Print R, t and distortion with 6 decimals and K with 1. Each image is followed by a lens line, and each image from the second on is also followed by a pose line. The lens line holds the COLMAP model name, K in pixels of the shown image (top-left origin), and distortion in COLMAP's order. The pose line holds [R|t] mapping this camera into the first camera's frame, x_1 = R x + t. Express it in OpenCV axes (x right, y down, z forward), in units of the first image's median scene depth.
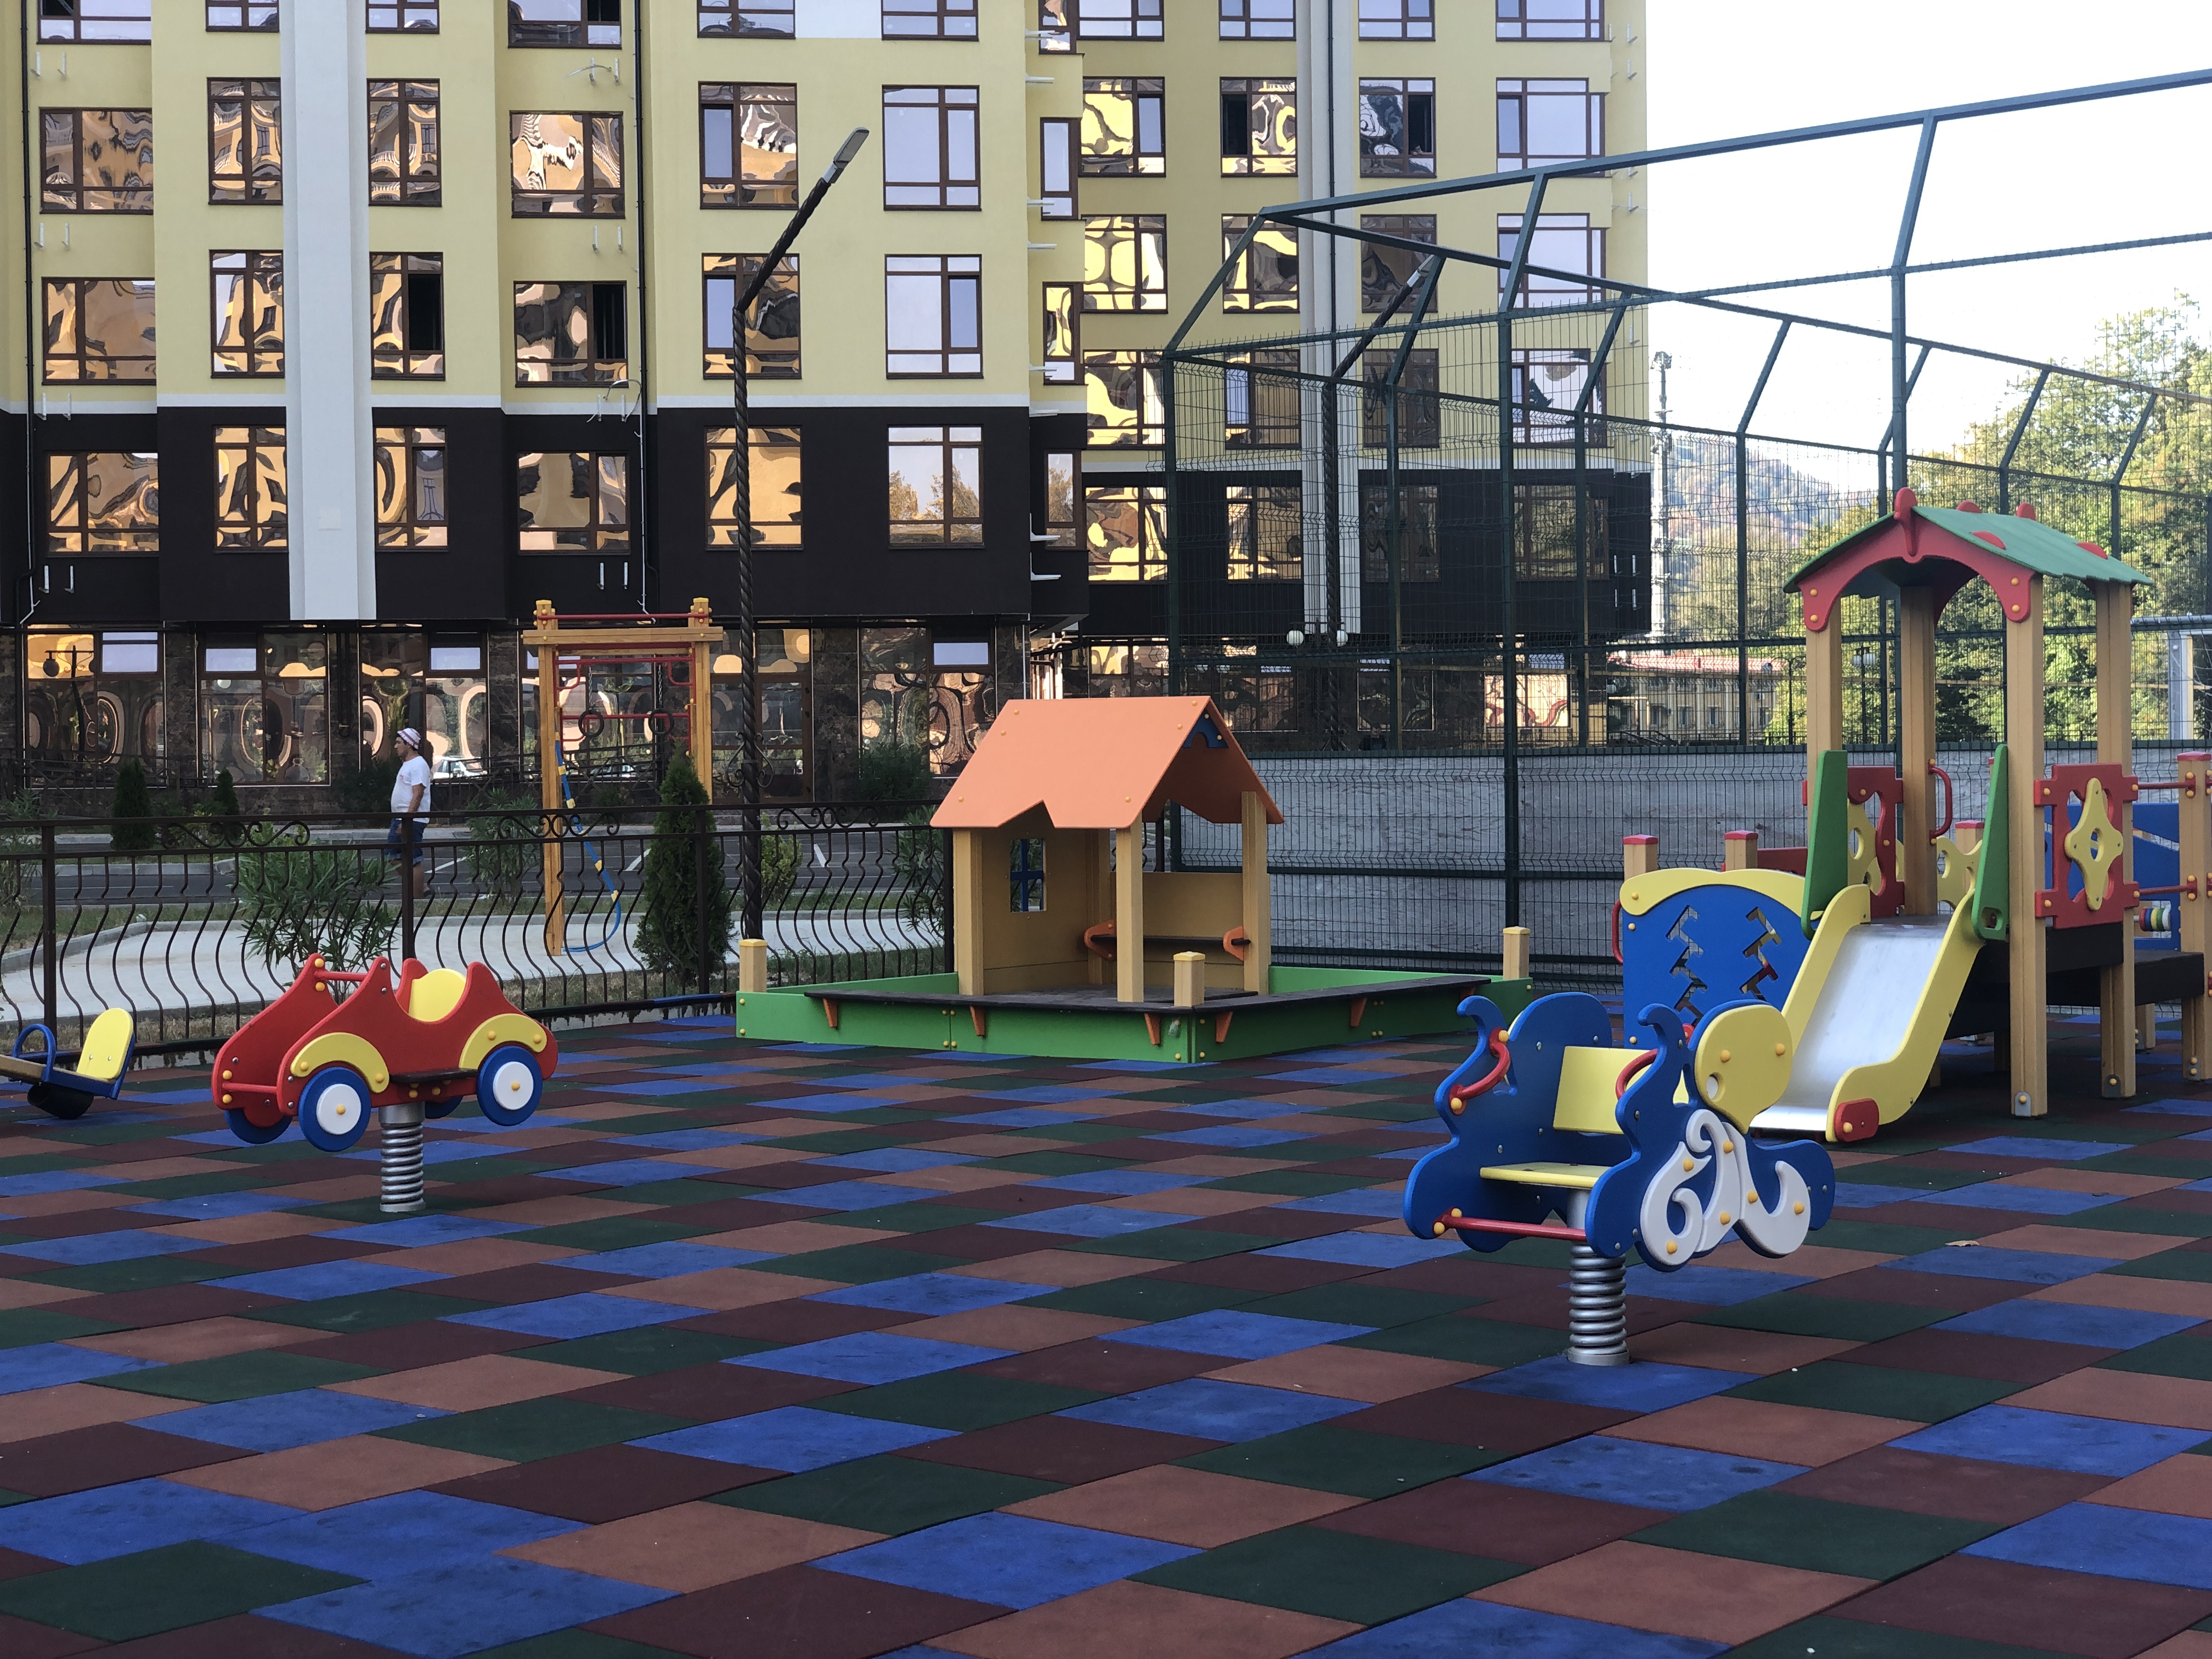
lens RADIAL K [[3301.0, 0, 1110.0], [0, 3301.0, 790.4], [0, 0, 1]] dist [0.046830, 0.200583]
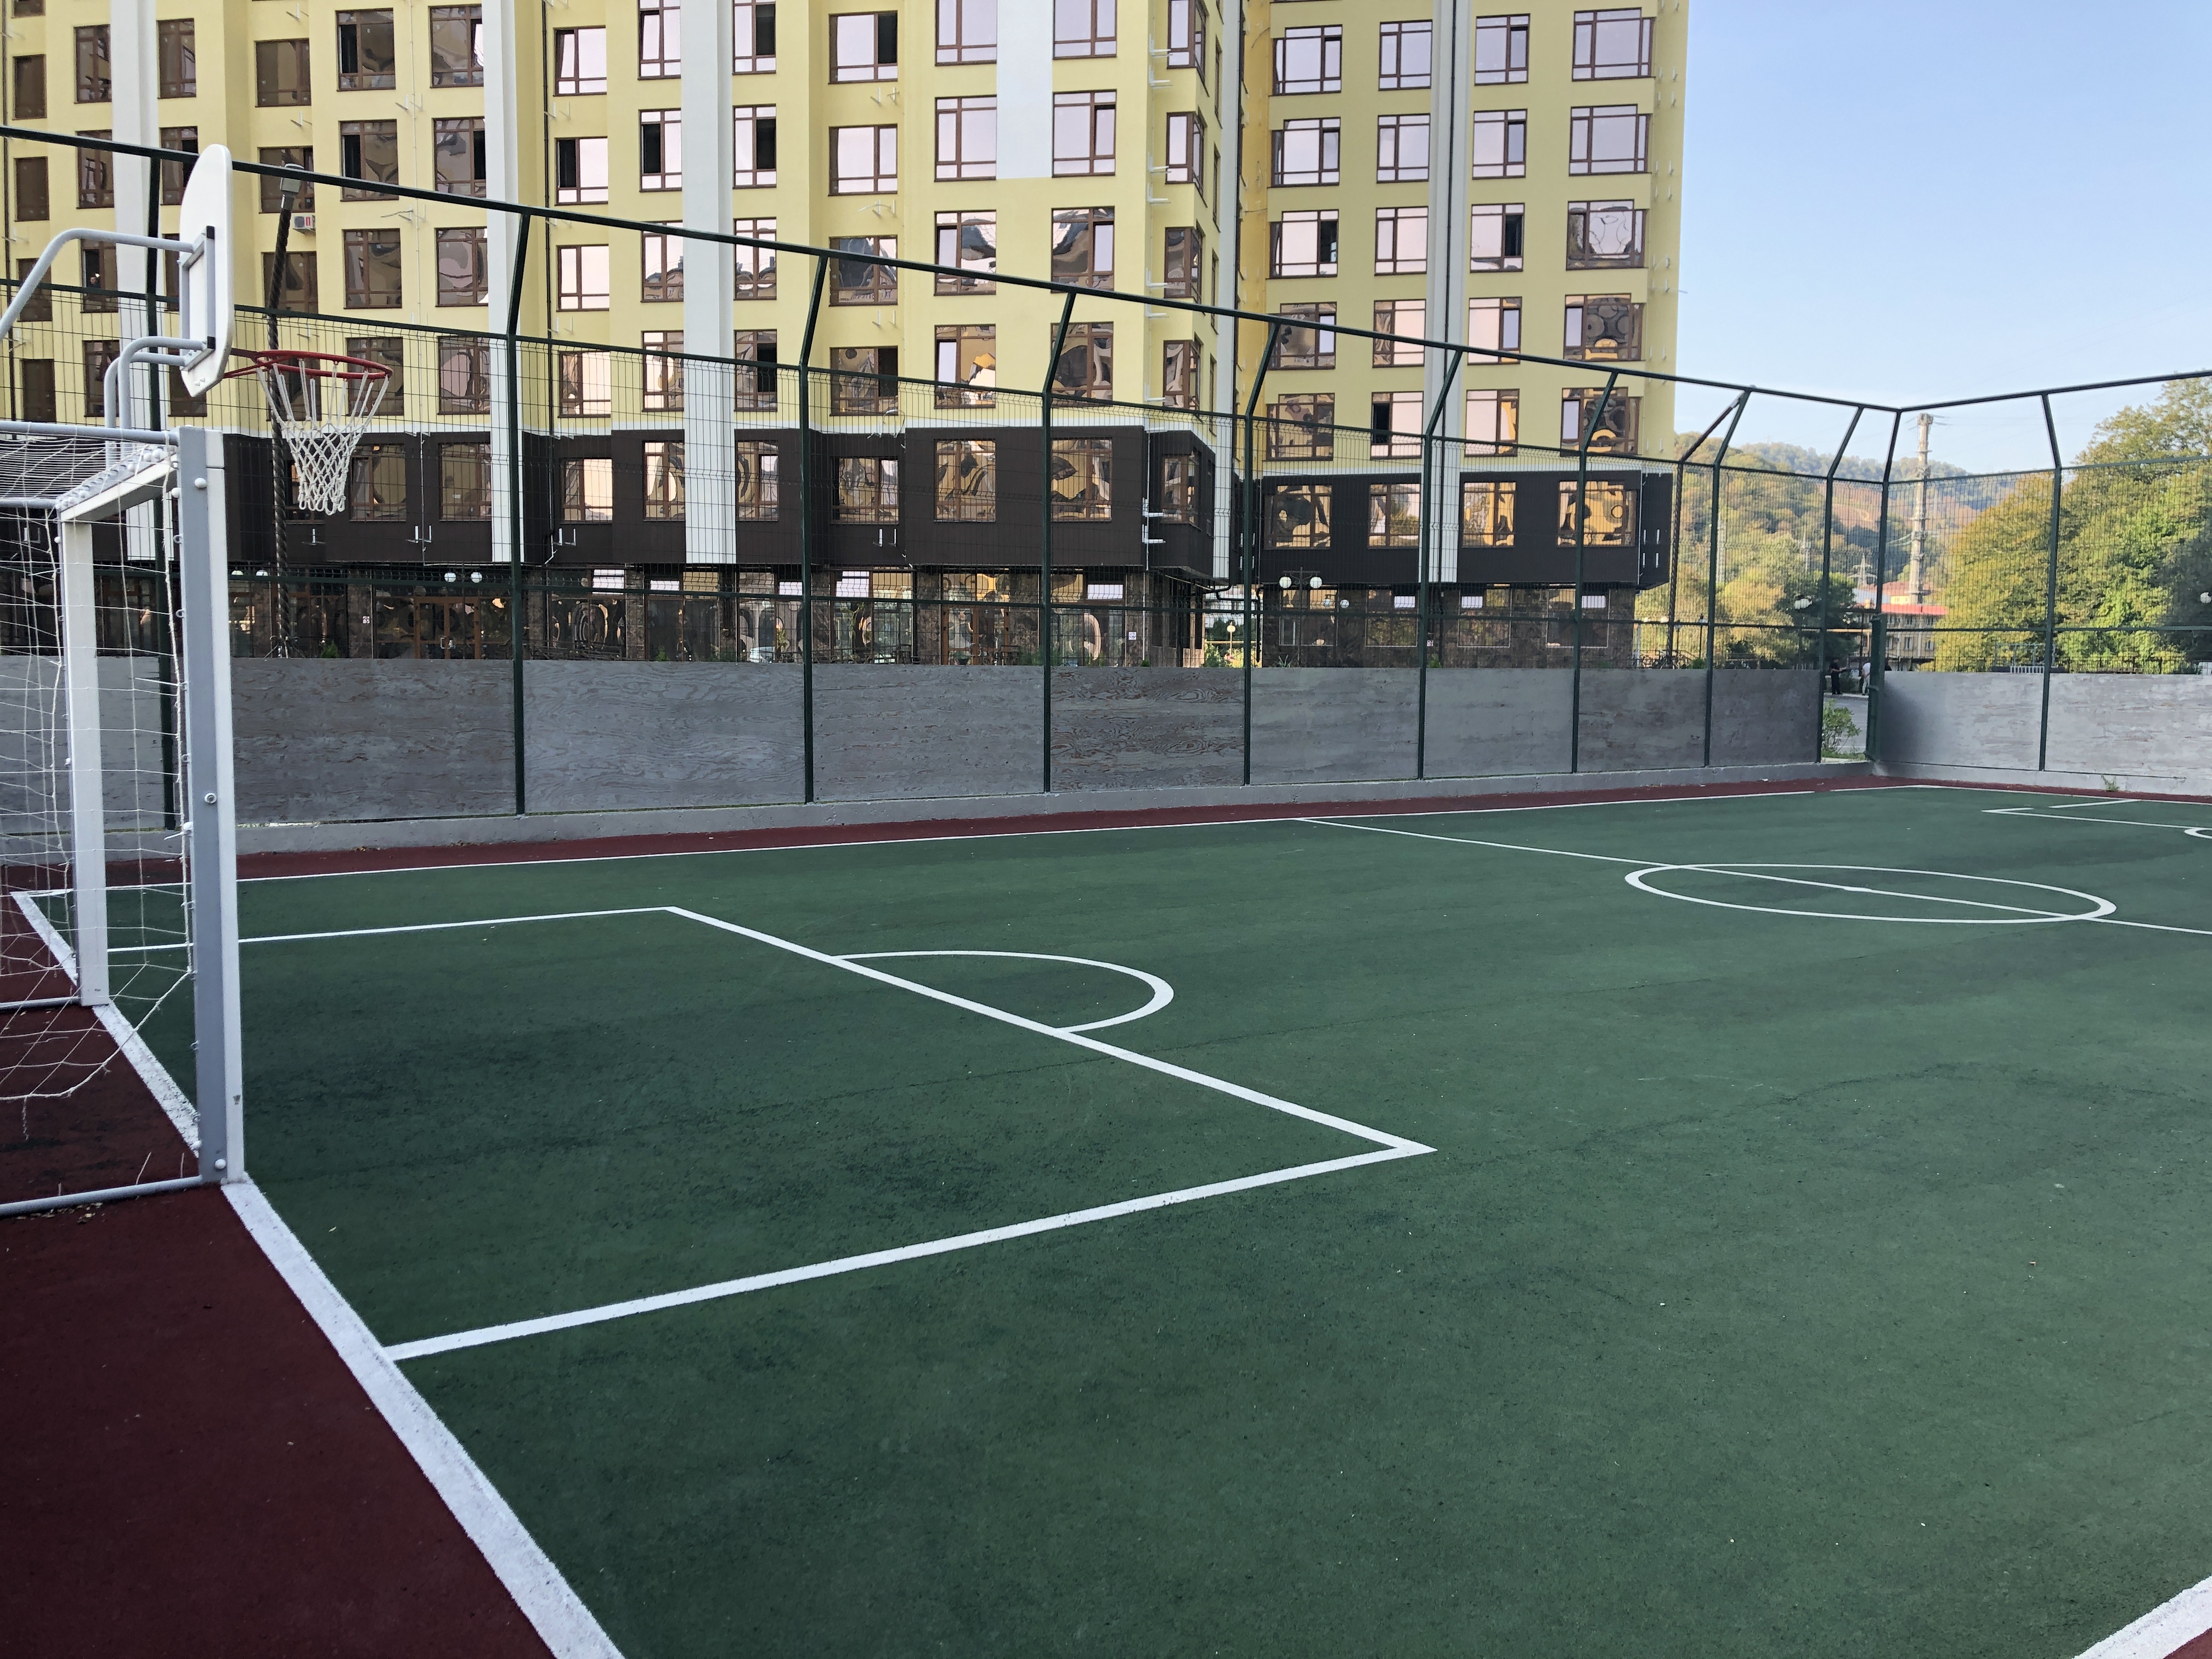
lens RADIAL K [[1830.6, 0, 1106.0], [0, 1830.6, 829.5], [0, 0, 1]] dist [0.021550, 0.002903]
pose [[0.963890, 0.049183, -0.261721, 0.549878], [-0.026688, 0.995690, 0.088824, -0.021874], [0.264961, -0.078631, 0.961048, 0.542737]]
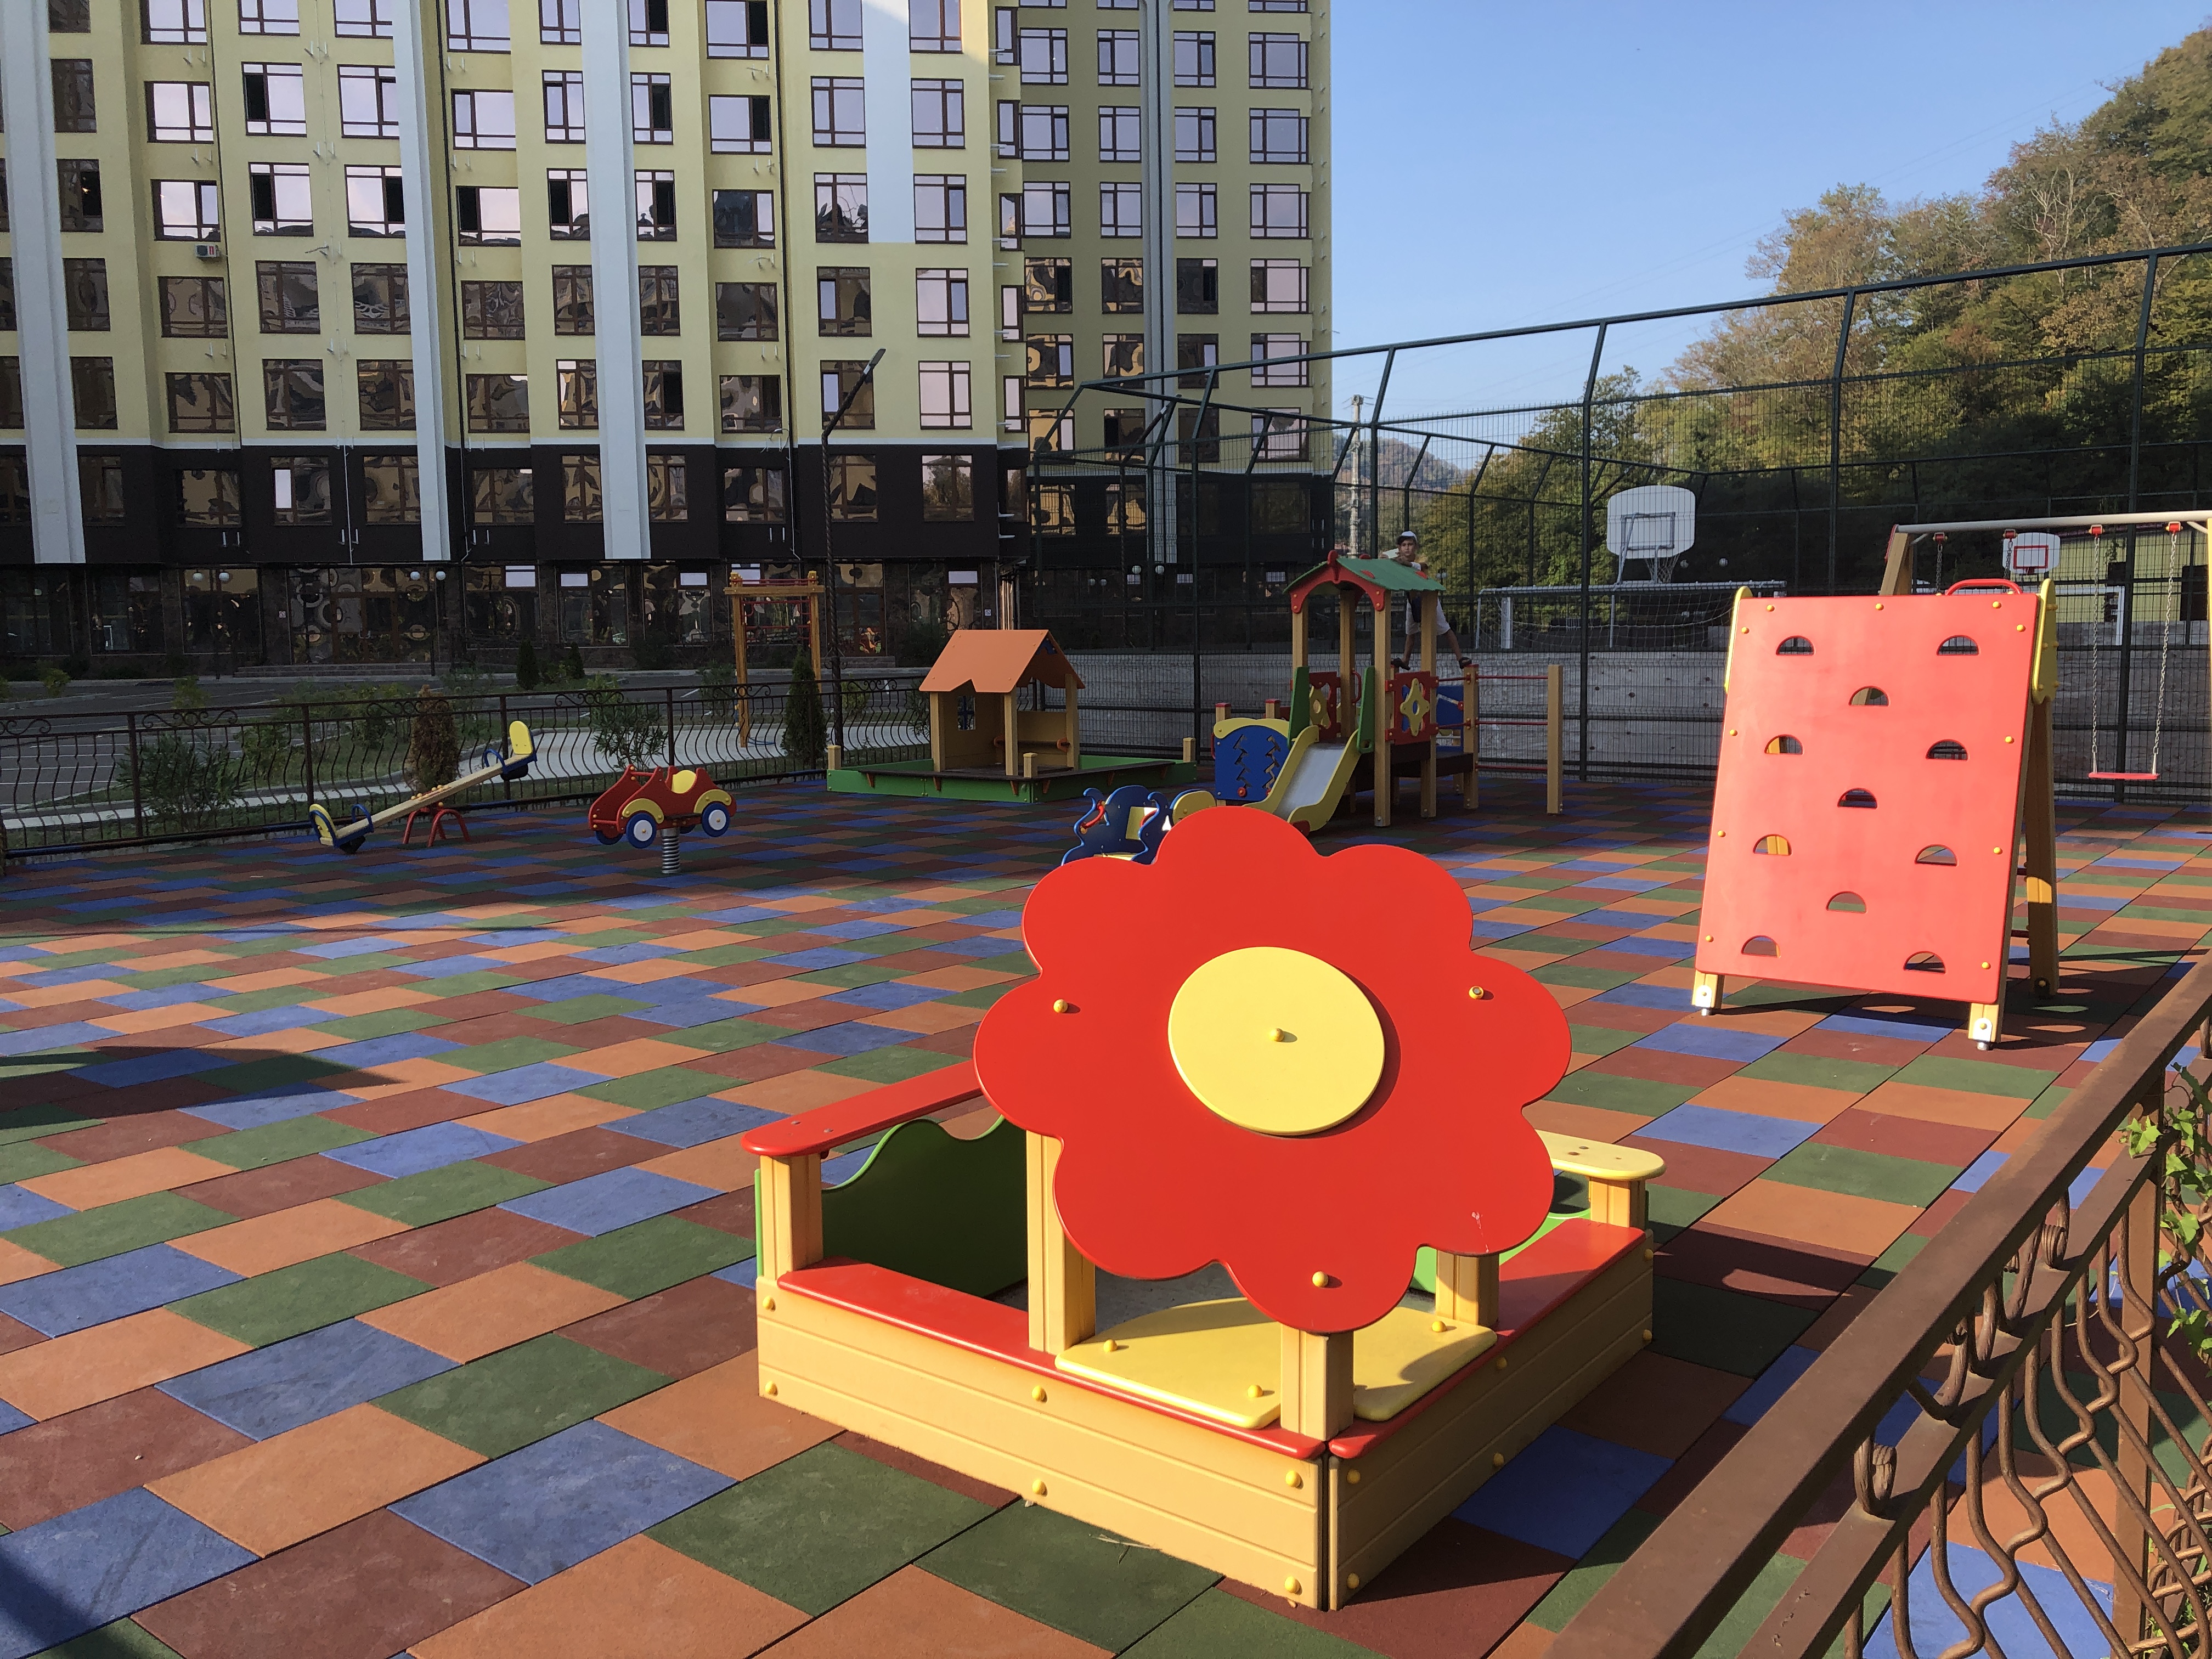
lens RADIAL K [[1801.2, 0, 1106.0], [0, 1801.2, 829.5], [0, 0, 1]] dist [0.039299, -0.010446]
pose [[0.999660, -0.006117, 0.025335, 0.030734], [0.003414, 0.994424, 0.105399, -0.018506], [-0.025839, -0.105277, 0.994107, -0.137019]]
